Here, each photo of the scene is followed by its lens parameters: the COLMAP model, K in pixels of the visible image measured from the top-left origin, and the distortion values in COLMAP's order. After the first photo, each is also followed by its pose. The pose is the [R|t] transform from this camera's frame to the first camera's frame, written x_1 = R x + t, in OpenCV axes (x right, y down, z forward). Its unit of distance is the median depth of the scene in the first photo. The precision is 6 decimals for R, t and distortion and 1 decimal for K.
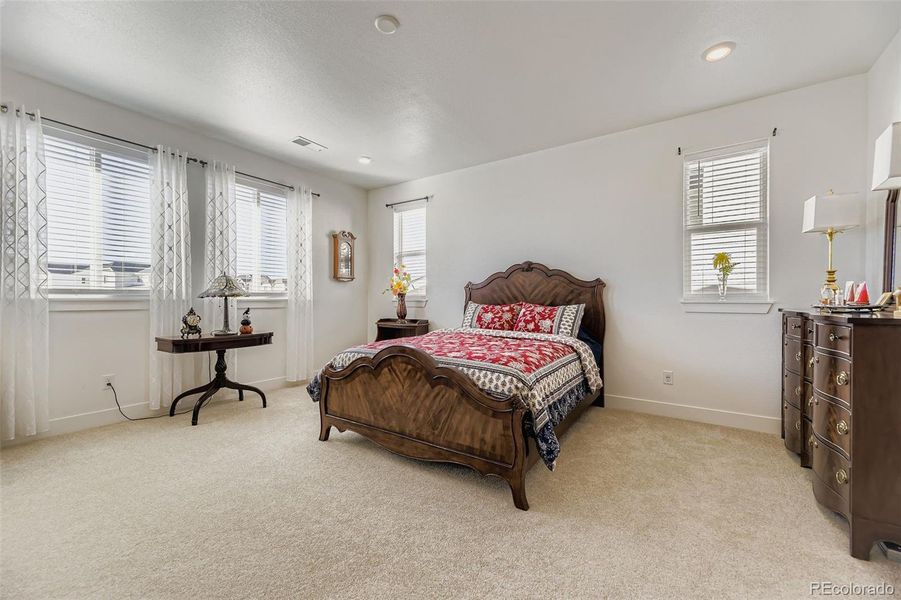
lens RADIAL K [[368.9, 0, 447.8], [0, 368.9, 300.0], [0, 0, 1]] dist [0.019059, -0.000052]
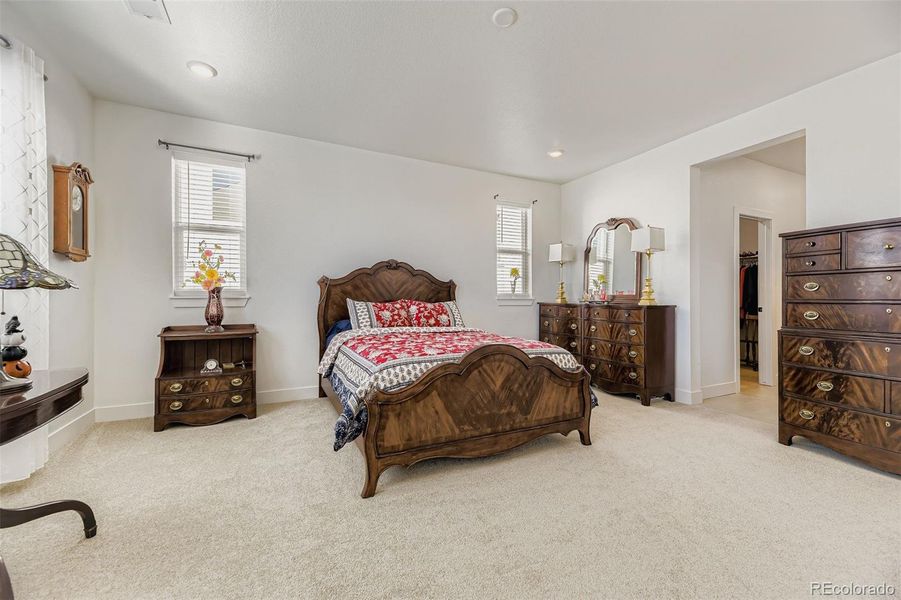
lens RADIAL K [[368.9, 0, 447.8], [0, 368.9, 300.0], [0, 0, 1]] dist [0.019059, -0.000052]
pose [[0.491271, -0.006412, 0.870983, -0.679445], [-0.002794, 0.999956, 0.008938, -0.002033], [-0.871003, -0.006824, 0.491231, 0.403136]]
